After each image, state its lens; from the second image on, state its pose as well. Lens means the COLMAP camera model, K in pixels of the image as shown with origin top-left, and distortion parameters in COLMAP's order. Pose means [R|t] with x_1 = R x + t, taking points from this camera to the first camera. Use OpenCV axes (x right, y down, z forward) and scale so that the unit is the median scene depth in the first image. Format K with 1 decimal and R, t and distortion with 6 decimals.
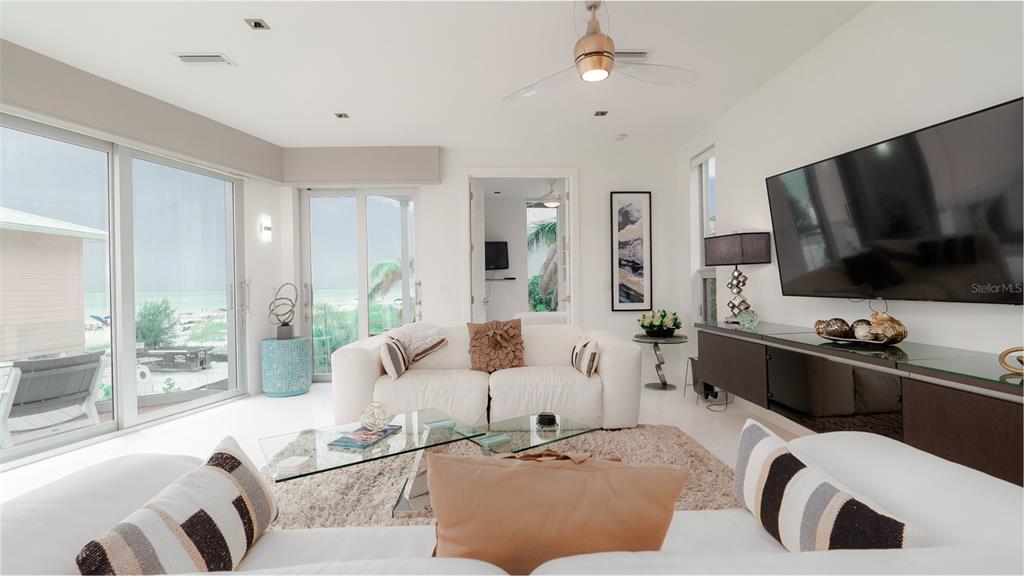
lens RADIAL K [[463.7, 0, 512.0], [0, 463.7, 288.0], [0, 0, 1]] dist [0.000299, -0.000157]
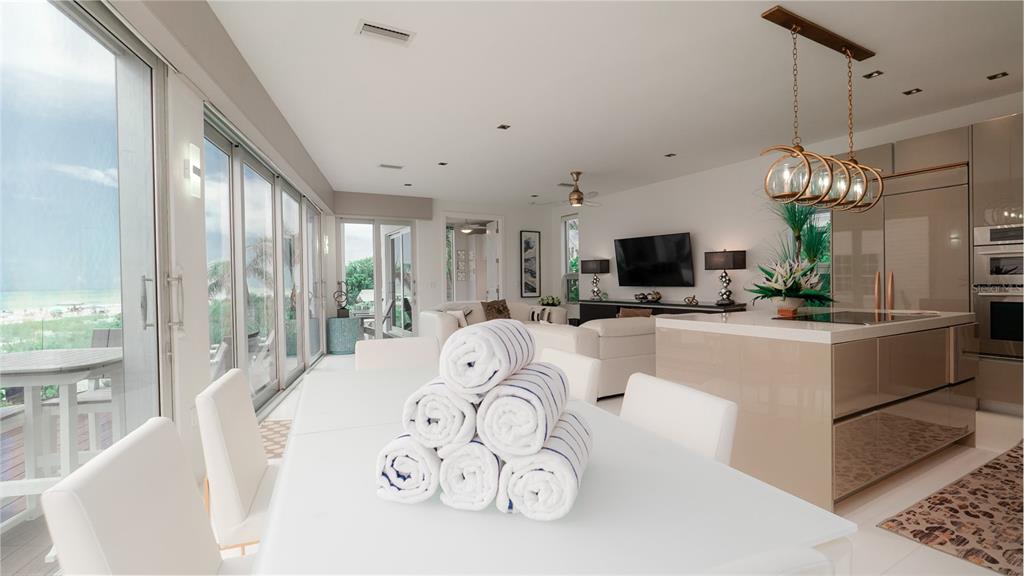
lens RADIAL K [[463.7, 0, 512.0], [0, 463.7, 288.0], [0, 0, 1]] dist [0.000299, -0.000157]
pose [[0.884628, -0.003263, 0.466286, -0.650933], [0.003776, 0.999993, -0.000166, 0.014011], [-0.466282, 0.001908, 0.884634, -0.565480]]
